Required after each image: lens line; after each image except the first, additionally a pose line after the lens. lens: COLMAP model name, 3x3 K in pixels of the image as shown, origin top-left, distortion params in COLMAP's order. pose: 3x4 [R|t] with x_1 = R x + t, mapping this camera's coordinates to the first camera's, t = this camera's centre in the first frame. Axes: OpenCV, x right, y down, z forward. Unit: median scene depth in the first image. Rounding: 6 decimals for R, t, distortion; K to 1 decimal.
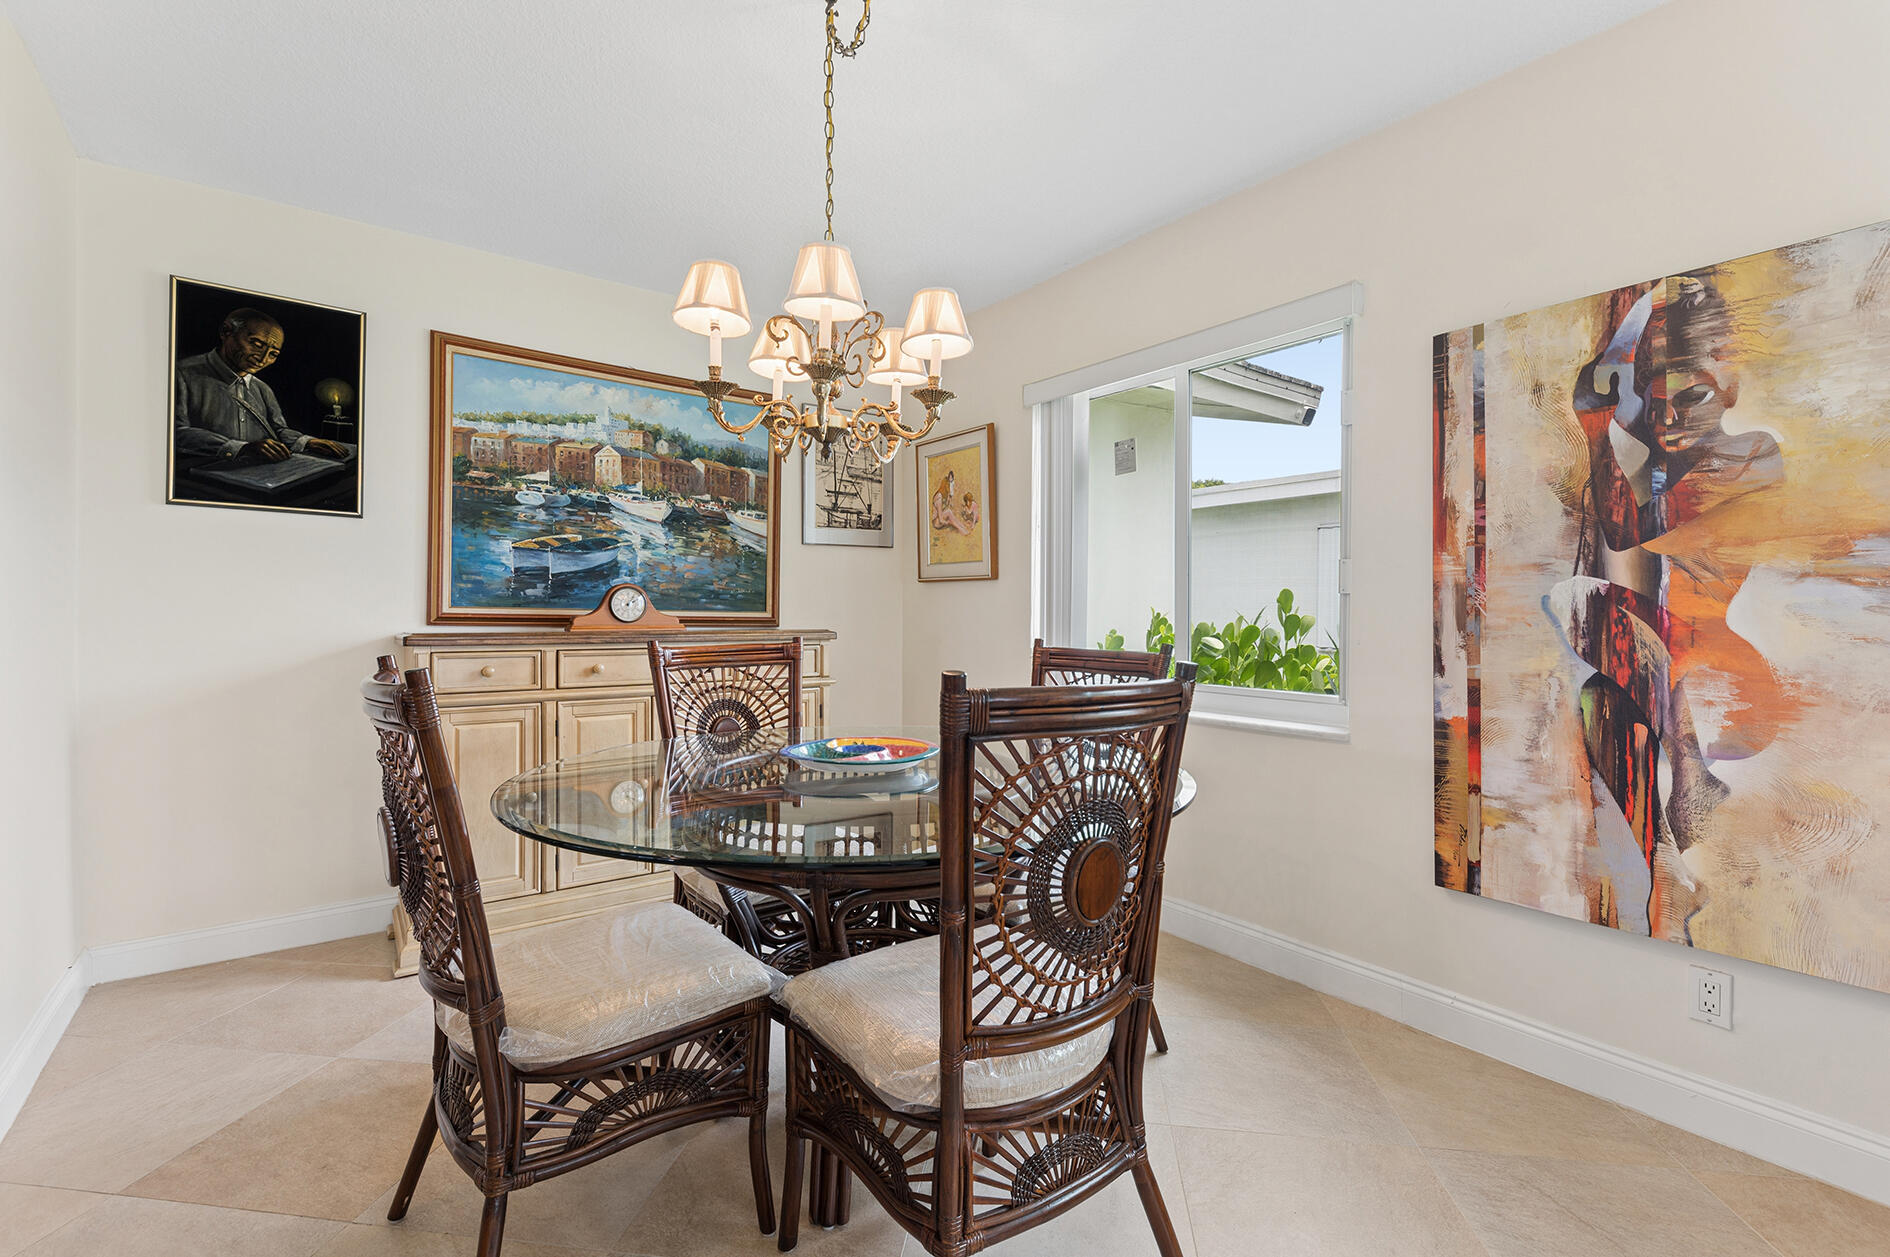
lens RADIAL K [[851.8, 0, 957.6], [0, 851.8, 618.8], [0, 0, 1]] dist [0.001411, 0.000087]
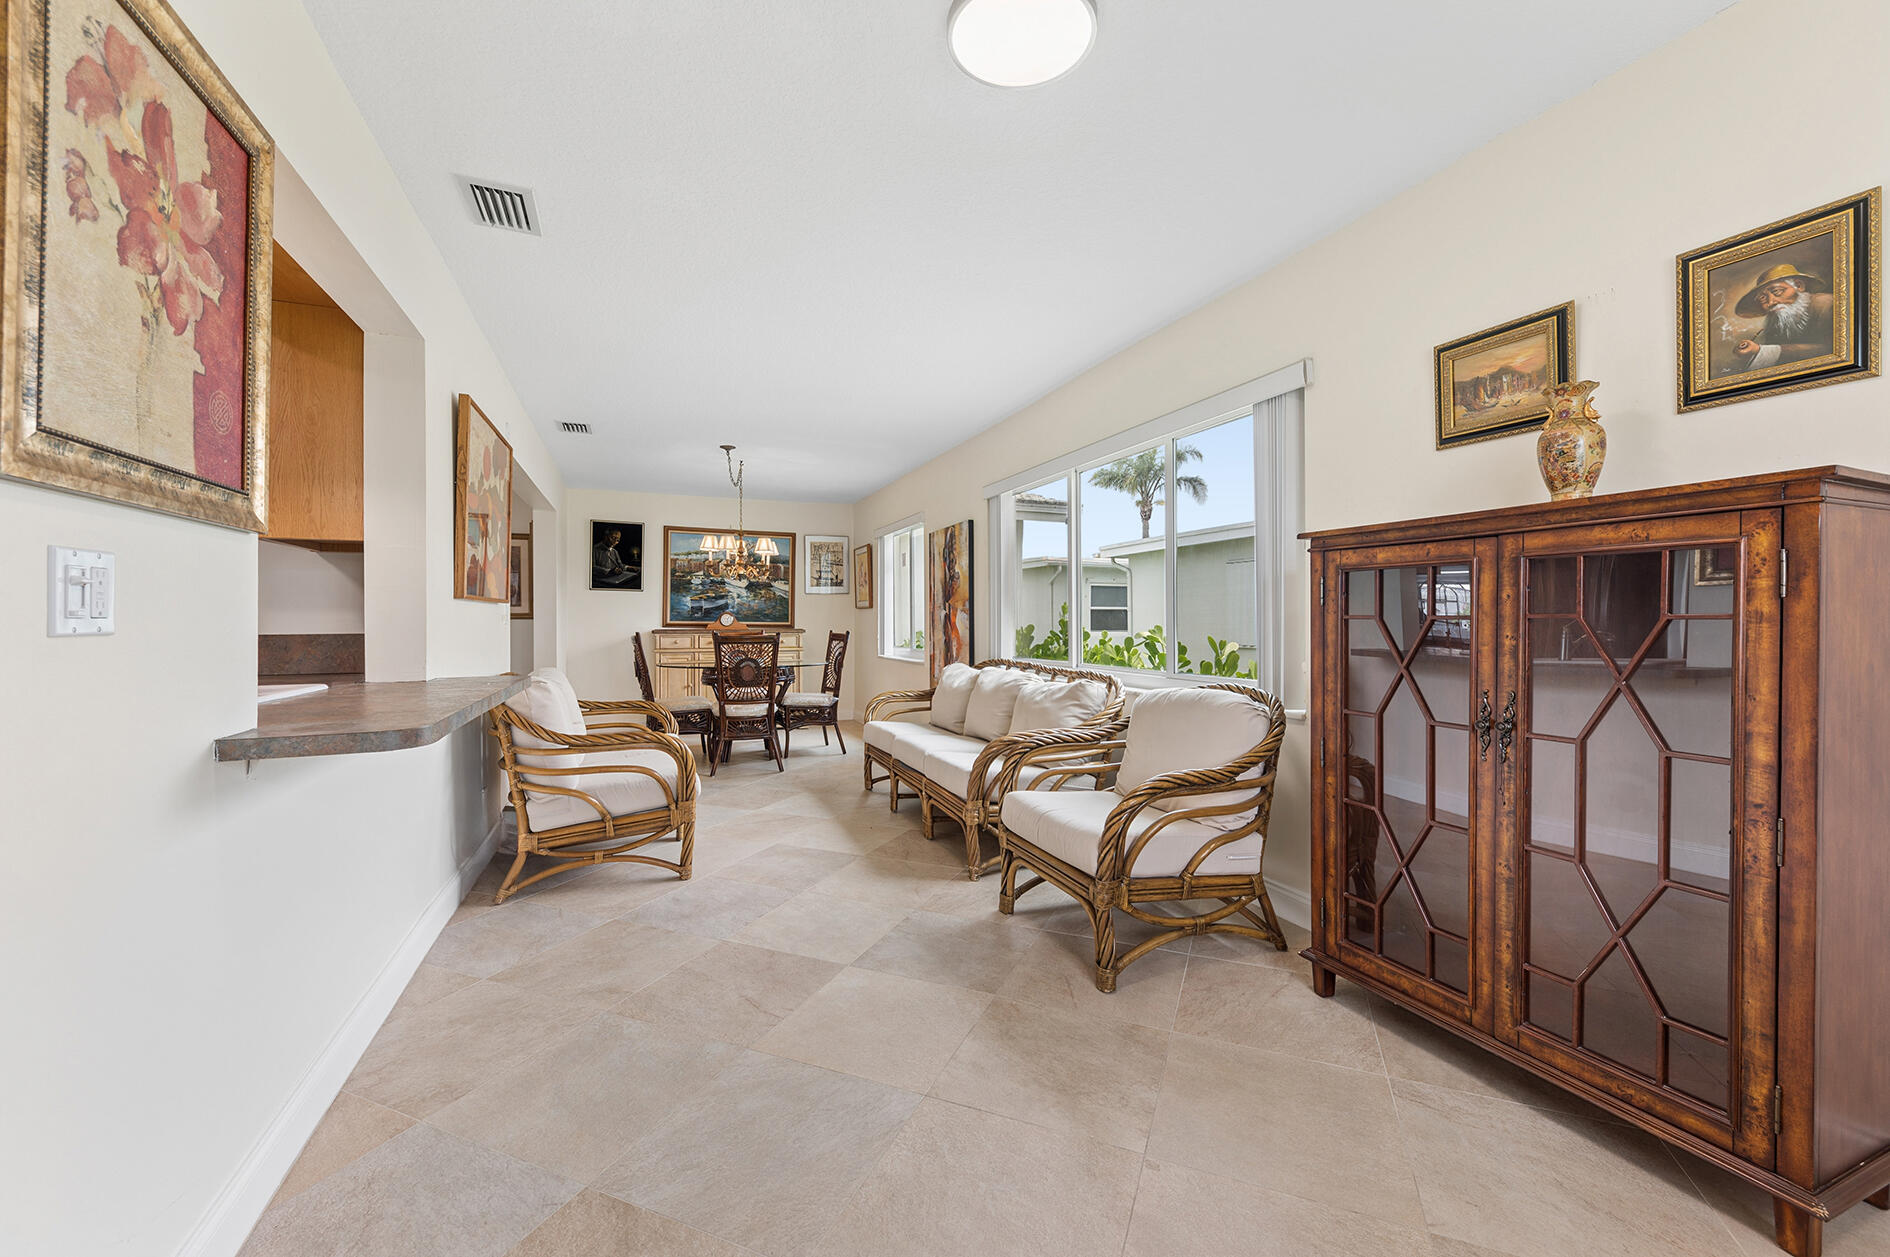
lens RADIAL K [[760.6, 0, 945.1], [0, 760.6, 625.0], [0, 0, 1]] dist [-0.001911, -0.000140]
pose [[0.961455, -0.003389, -0.274941, 0.824050], [0.001377, 0.999971, -0.007512, 0.017332], [0.274958, 0.006844, 0.961432, -0.995323]]
